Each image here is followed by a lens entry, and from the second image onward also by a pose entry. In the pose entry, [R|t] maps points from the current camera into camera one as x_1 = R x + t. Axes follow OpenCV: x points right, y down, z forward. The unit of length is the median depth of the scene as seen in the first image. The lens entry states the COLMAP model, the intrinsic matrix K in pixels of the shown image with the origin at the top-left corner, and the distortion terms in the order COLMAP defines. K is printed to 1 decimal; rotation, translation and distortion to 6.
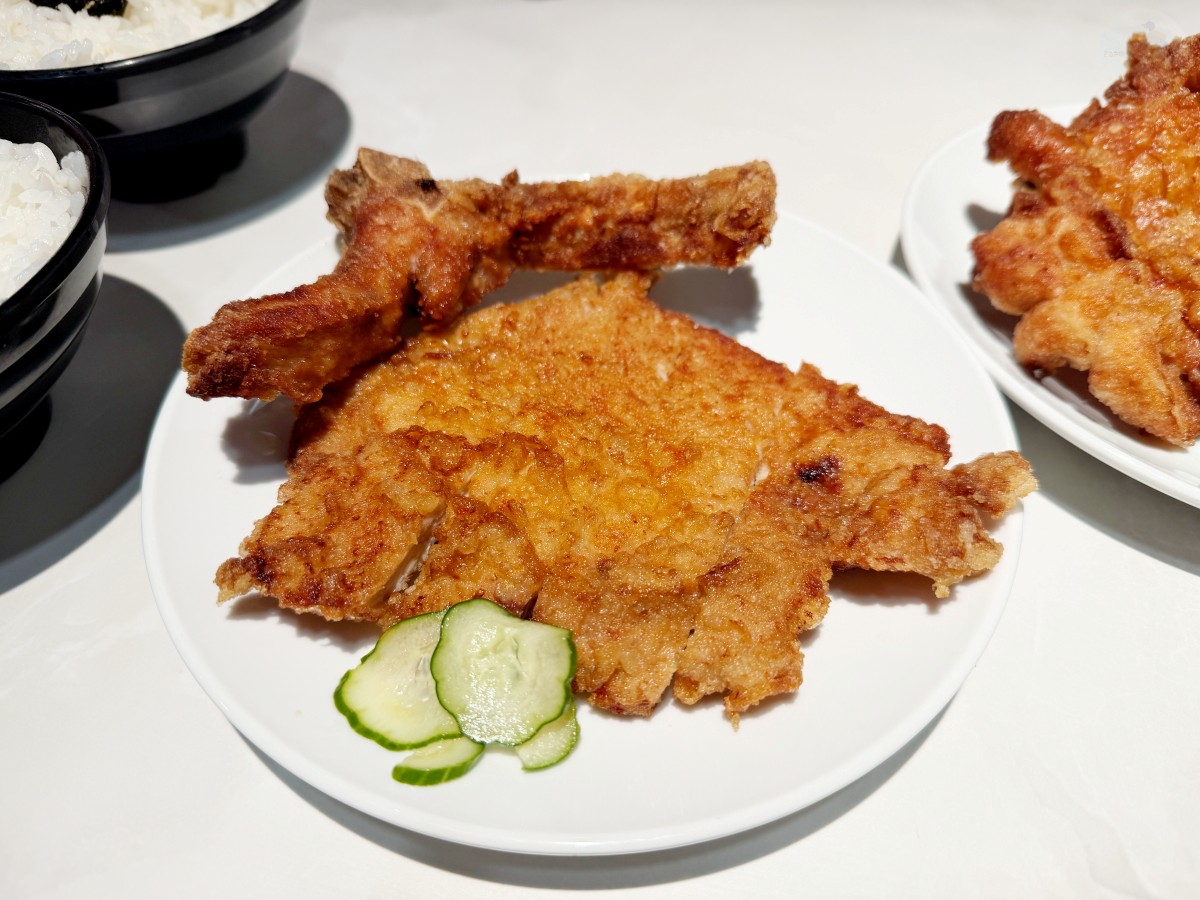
lens RADIAL K [[843.9, 0, 600.0], [0, 843.9, 450.0], [0, 0, 1]] dist [0.019281, -0.046111]
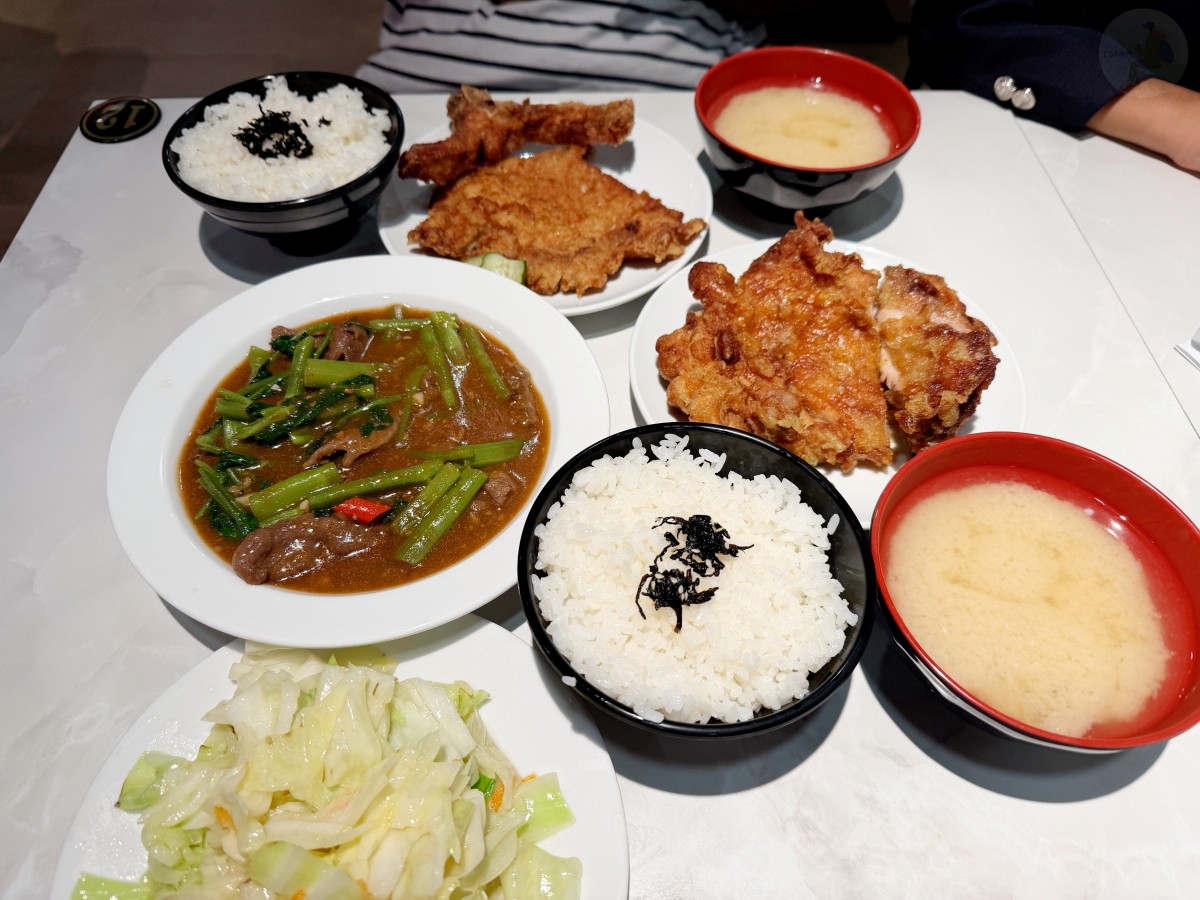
lens RADIAL K [[843.9, 0, 600.0], [0, 843.9, 450.0], [0, 0, 1]] dist [0.019281, -0.046111]
pose [[0.993834, 0.078739, -0.078065, 0.391555], [-0.071434, 0.993163, 0.092328, 0.446947], [0.084801, -0.086182, 0.992664, -1.526146]]
